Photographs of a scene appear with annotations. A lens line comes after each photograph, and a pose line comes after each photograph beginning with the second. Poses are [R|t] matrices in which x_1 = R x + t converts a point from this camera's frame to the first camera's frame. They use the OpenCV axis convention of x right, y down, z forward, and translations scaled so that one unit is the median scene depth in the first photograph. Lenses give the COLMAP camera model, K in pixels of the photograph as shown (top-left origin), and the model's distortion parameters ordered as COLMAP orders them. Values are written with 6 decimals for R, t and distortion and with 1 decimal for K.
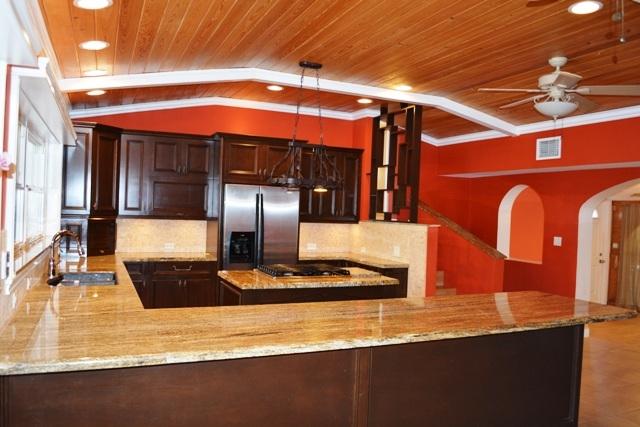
lens RADIAL K [[504.5, 0, 320.0], [0, 504.5, 213.5], [0, 0, 1]] dist [-0.081457, 0.006196]
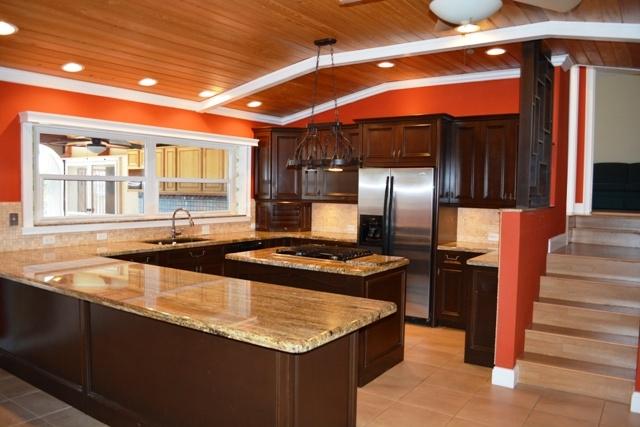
lens RADIAL K [[504.5, 0, 320.0], [0, 504.5, 213.5], [0, 0, 1]] dist [-0.081457, 0.006196]
pose [[0.518063, 0.015707, -0.855198, 0.642525], [-0.002716, 0.999857, 0.016718, 0.016502], [0.855338, -0.006338, 0.518032, 0.381902]]
